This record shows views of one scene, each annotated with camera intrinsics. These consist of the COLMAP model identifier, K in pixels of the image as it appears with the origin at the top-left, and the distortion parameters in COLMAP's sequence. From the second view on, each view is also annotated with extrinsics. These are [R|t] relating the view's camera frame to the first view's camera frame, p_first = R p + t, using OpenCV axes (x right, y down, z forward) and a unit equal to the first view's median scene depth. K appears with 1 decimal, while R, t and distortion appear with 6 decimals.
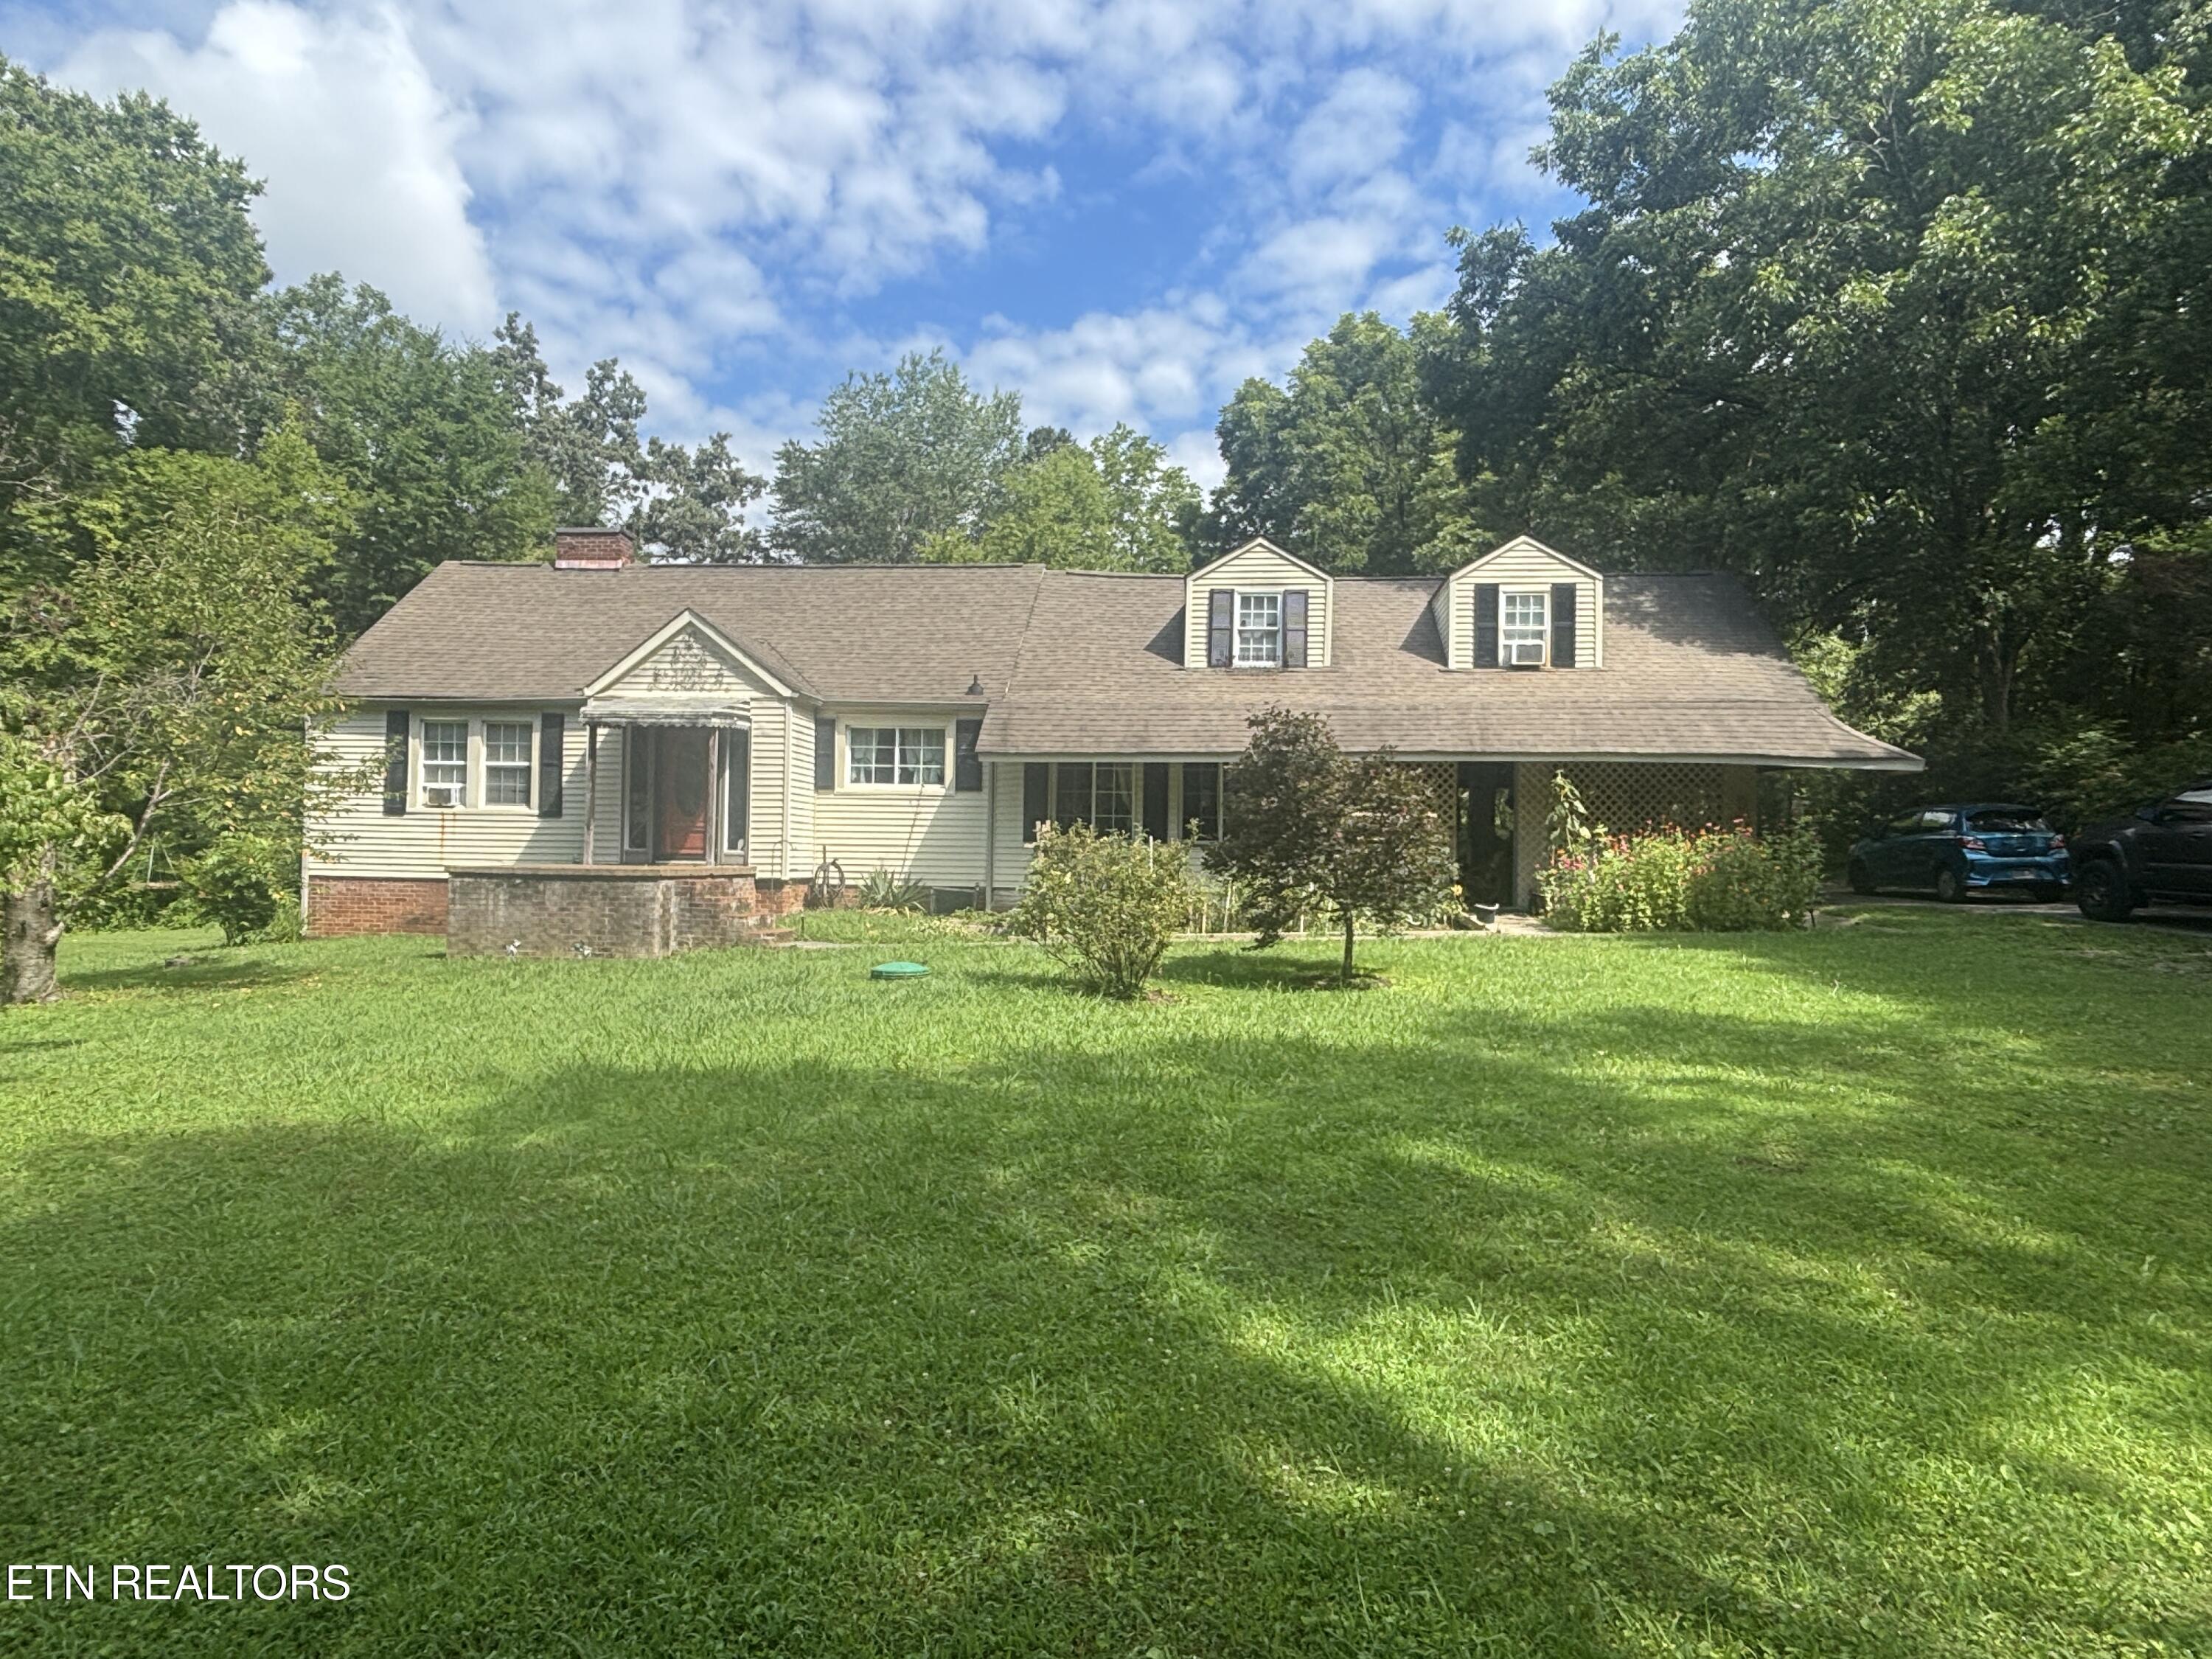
lens RADIAL K [[1358.9, 0, 1106.2], [0, 1358.9, 828.7], [0, 0, 1]] dist [-0.005039, -0.001644]
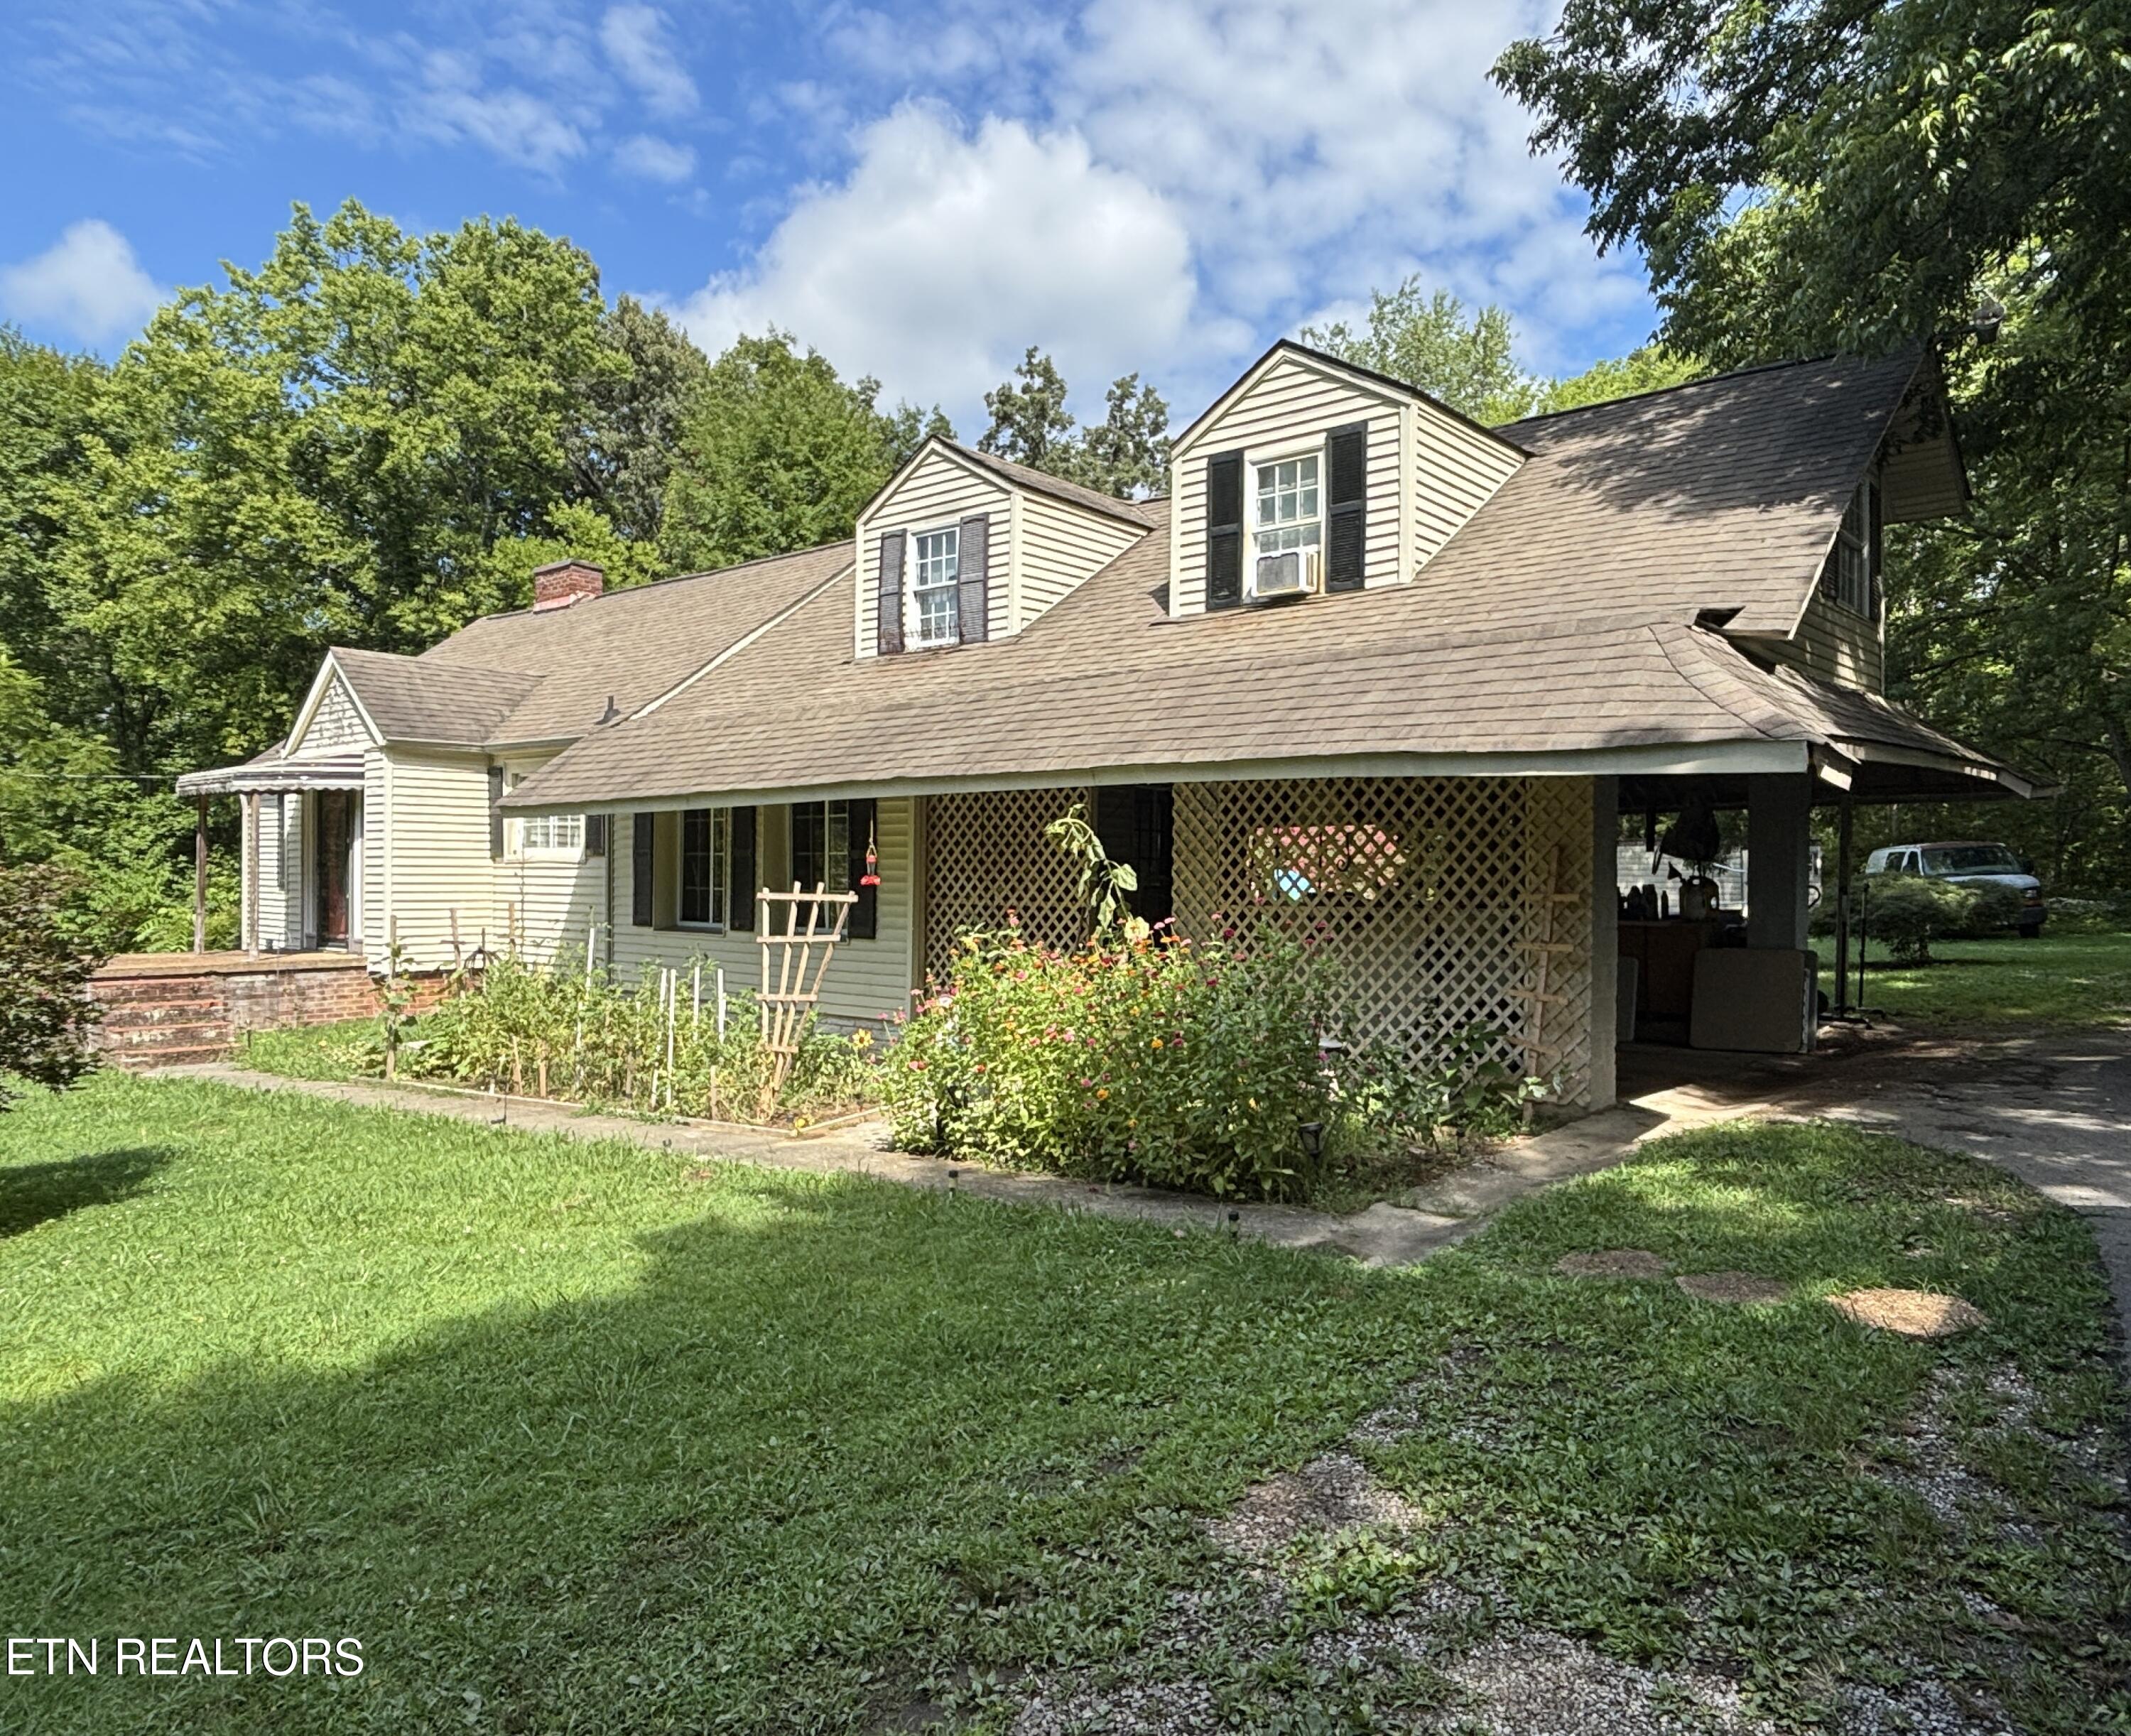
lens RADIAL K [[1421.7, 0, 1065.9], [0, 1421.7, 869.1], [0, 0, 1]] dist [0.012423, 0.002256]
pose [[0.857644, -0.018852, -0.513898, 0.506864], [0.026582, 0.999617, 0.007694, -0.019774], [0.513556, -0.020259, 0.857817, 0.468240]]
